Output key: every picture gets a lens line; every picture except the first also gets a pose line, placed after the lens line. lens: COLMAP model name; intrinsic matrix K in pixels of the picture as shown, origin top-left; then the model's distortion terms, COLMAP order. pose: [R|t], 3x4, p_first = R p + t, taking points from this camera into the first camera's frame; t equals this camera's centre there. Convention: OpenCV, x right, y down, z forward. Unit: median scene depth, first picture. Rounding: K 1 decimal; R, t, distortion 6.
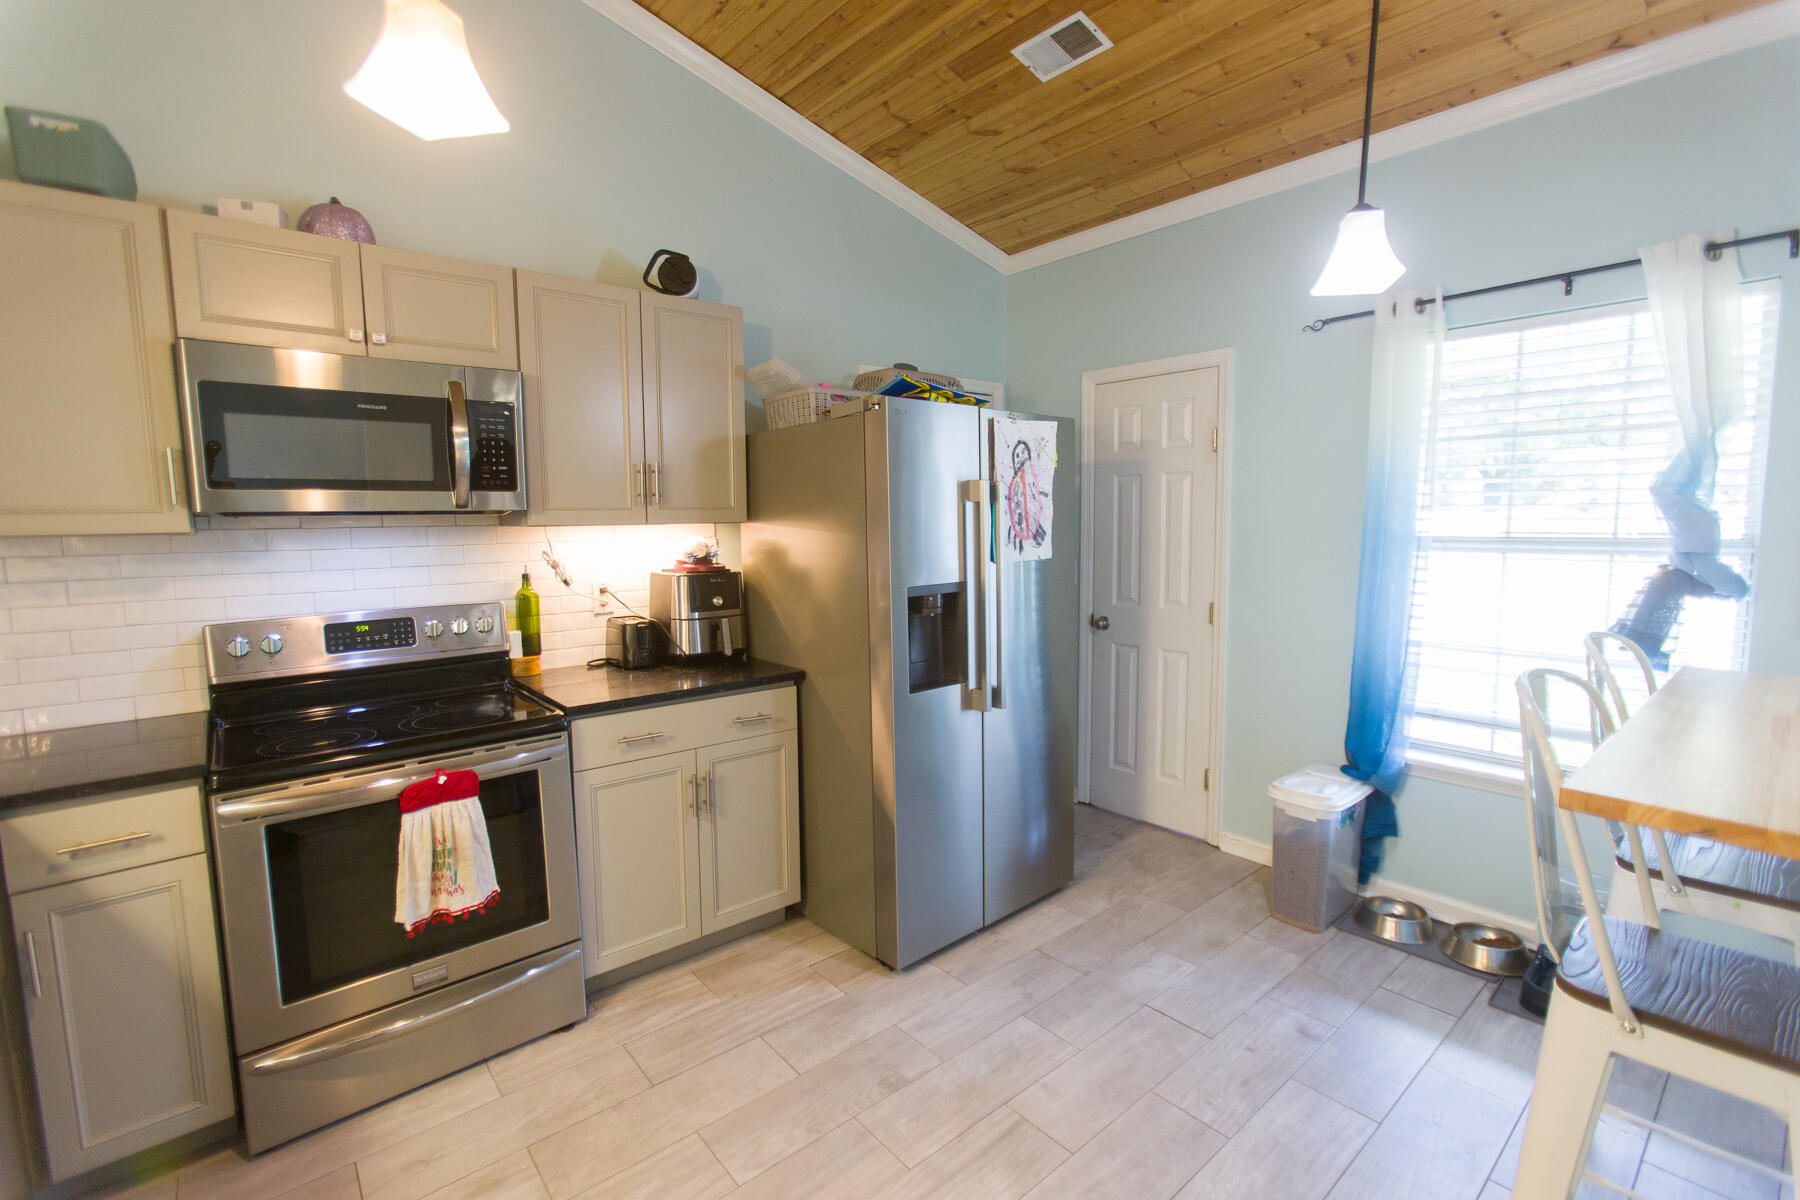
lens RADIAL K [[796.5, 0, 883.3], [0, 796.5, 592.1], [0, 0, 1]] dist [-0.017532, 0.010356]
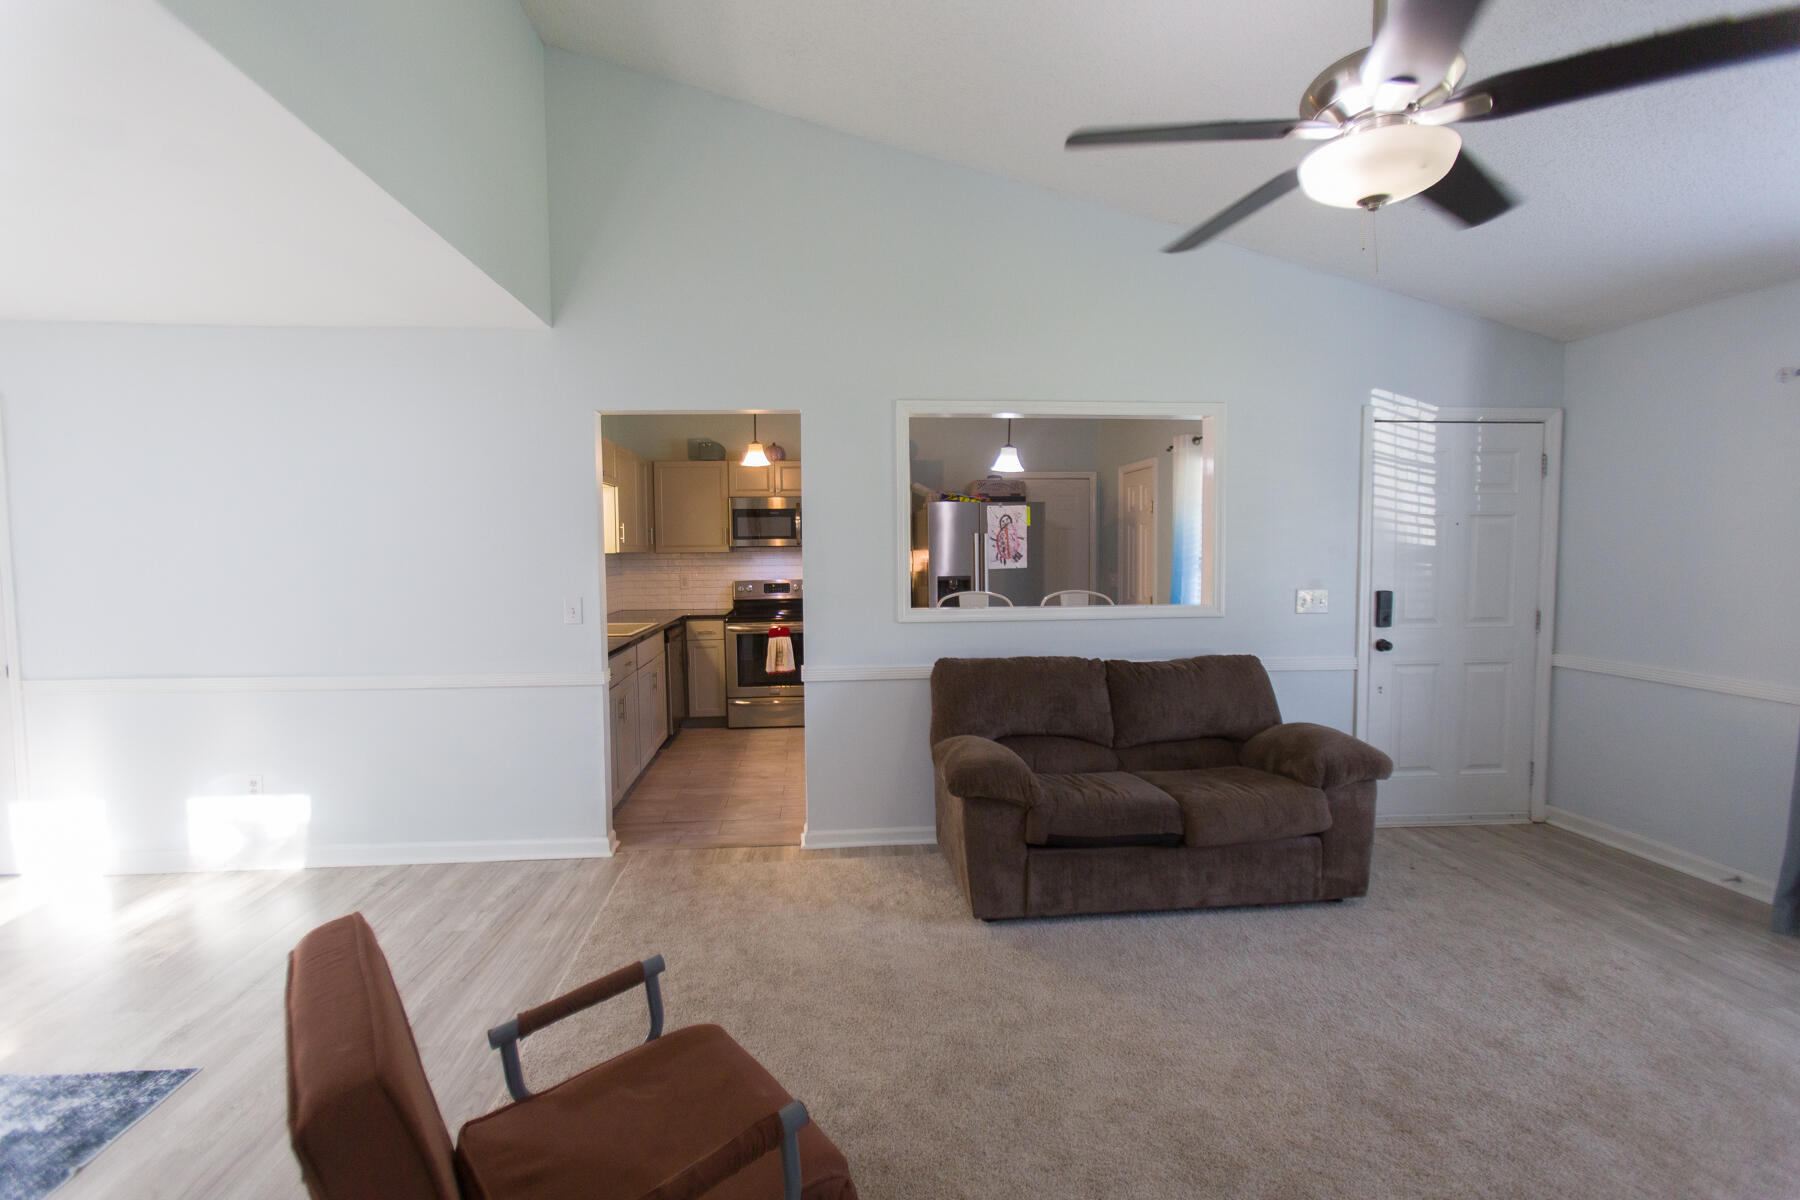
lens RADIAL K [[796.5, 0, 883.3], [0, 796.5, 592.1], [0, 0, 1]] dist [-0.017532, 0.010356]
pose [[0.819361, 0.034581, -0.572234, 1.408462], [-0.055469, 0.998278, -0.019096, 0.107046], [0.570588, 0.047388, 0.819868, -1.227457]]
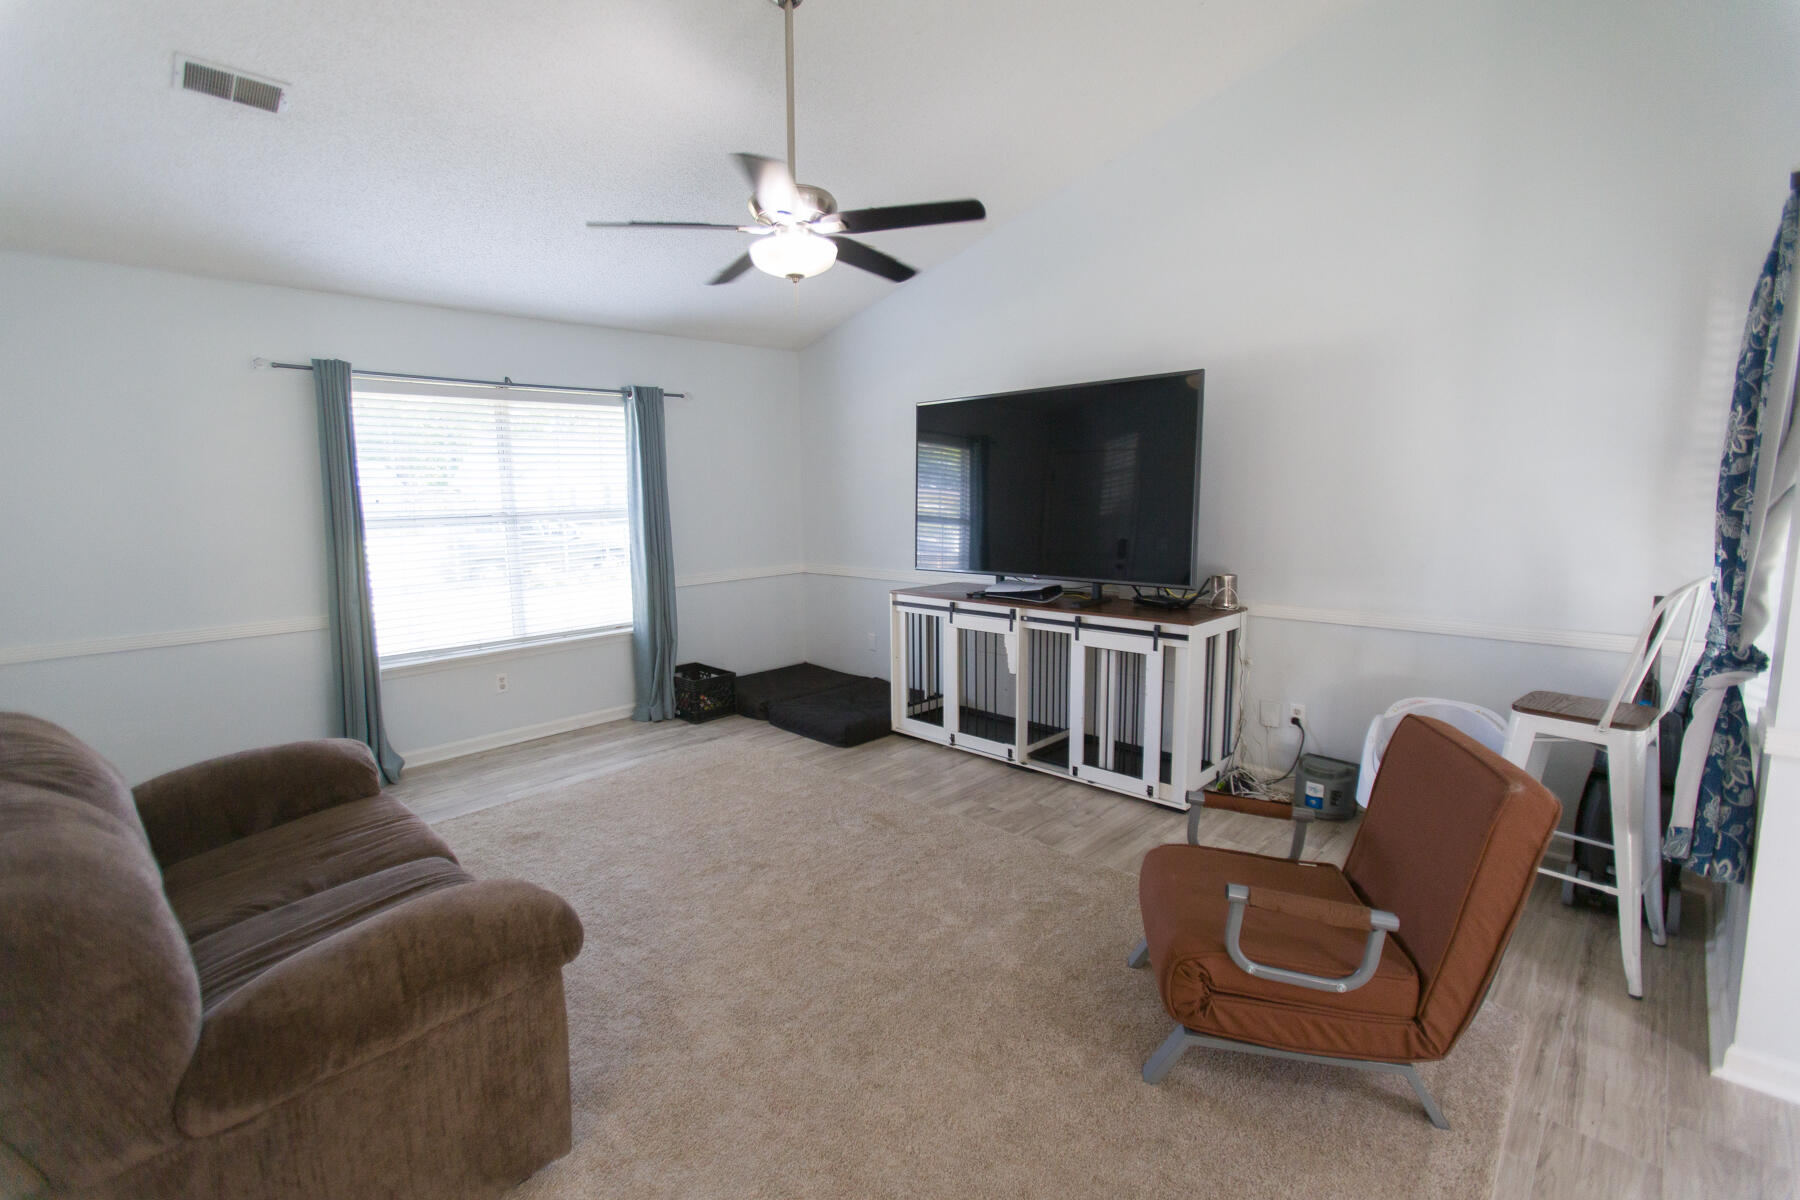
lens RADIAL K [[796.5, 0, 883.3], [0, 796.5, 592.1], [0, 0, 1]] dist [-0.017532, 0.010356]
pose [[-0.092985, -0.113045, 0.989229, 0.146405], [0.113620, 0.985839, 0.123338, 0.037060], [-0.989163, 0.123865, -0.078824, -0.371369]]
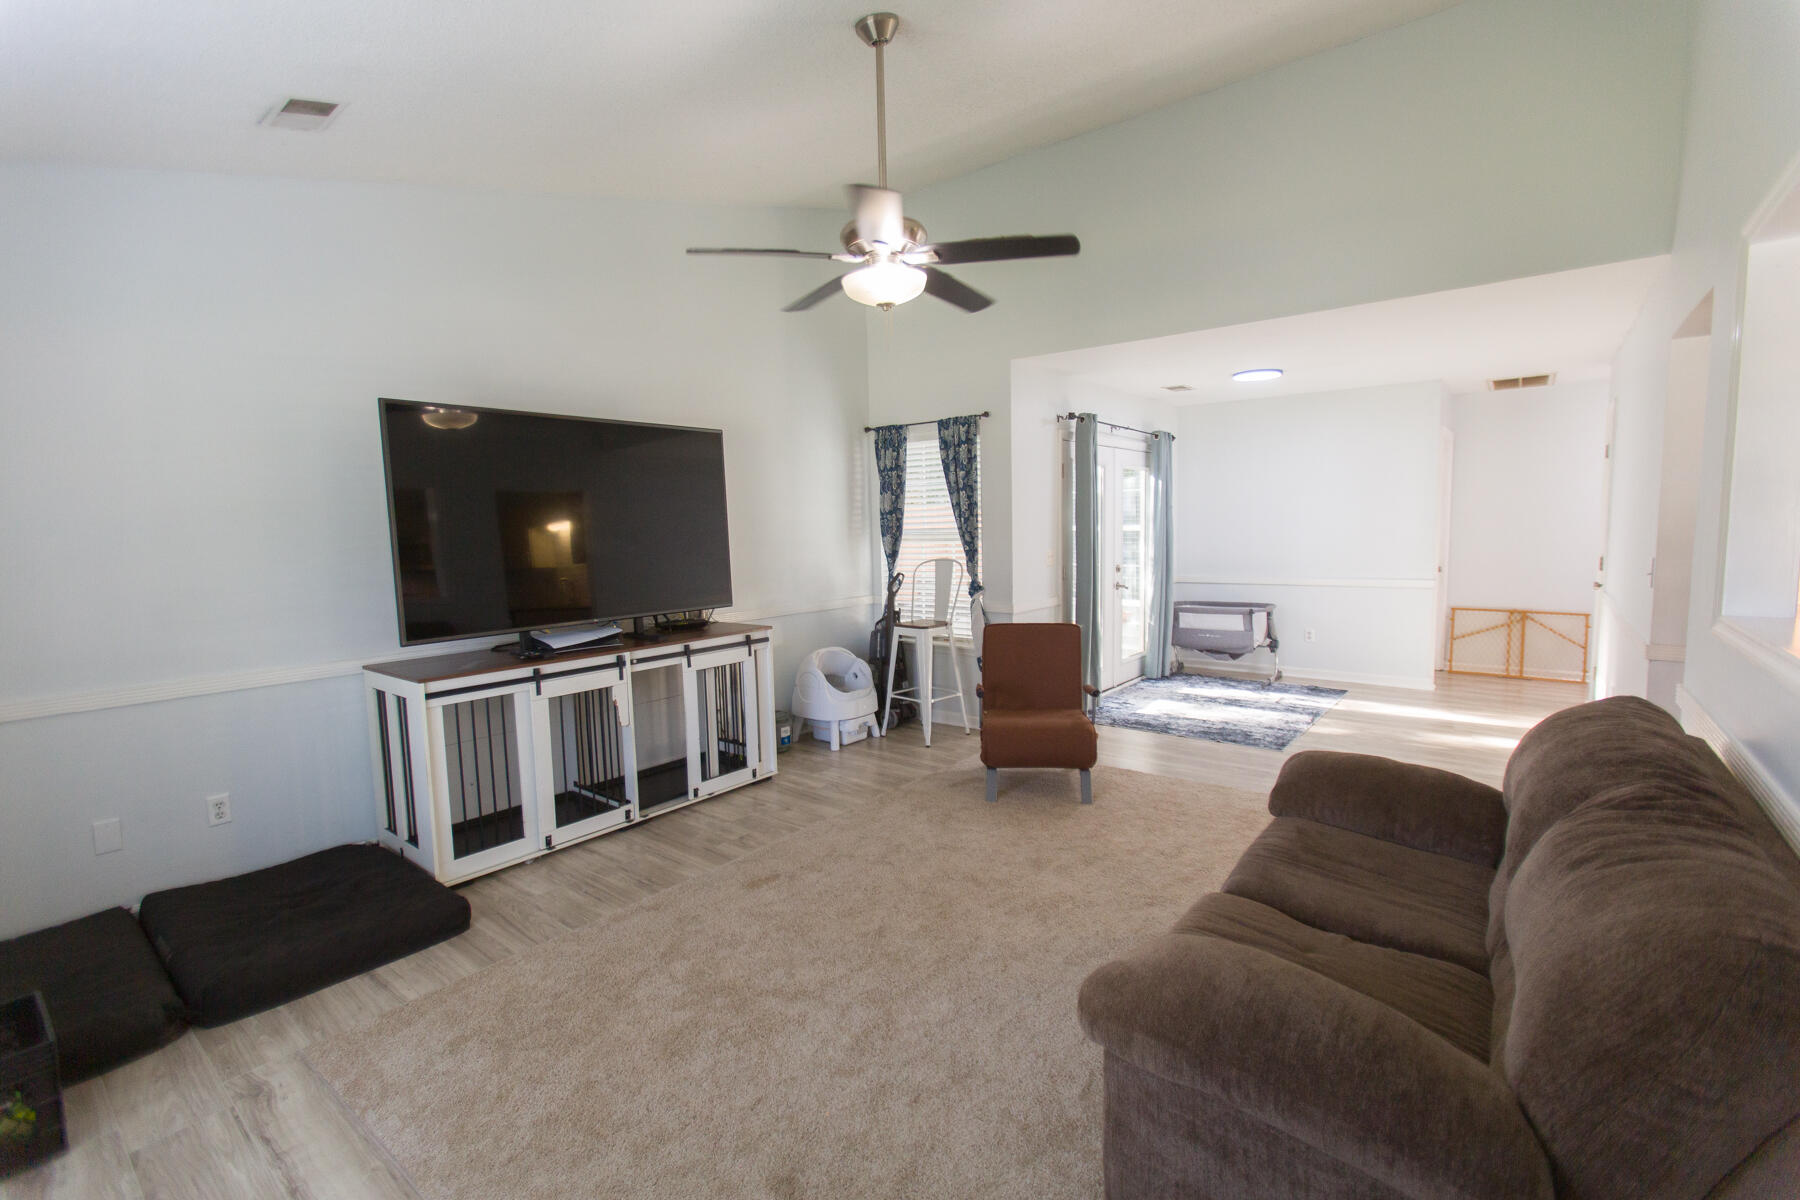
lens RADIAL K [[796.5, 0, 883.3], [0, 796.5, 592.1], [0, 0, 1]] dist [-0.017532, 0.010356]
pose [[-0.981246, 0.046775, -0.187000, 1.589115], [0.012585, 0.983588, 0.179992, -0.081660], [0.192349, 0.174263, -0.965730, 0.810958]]
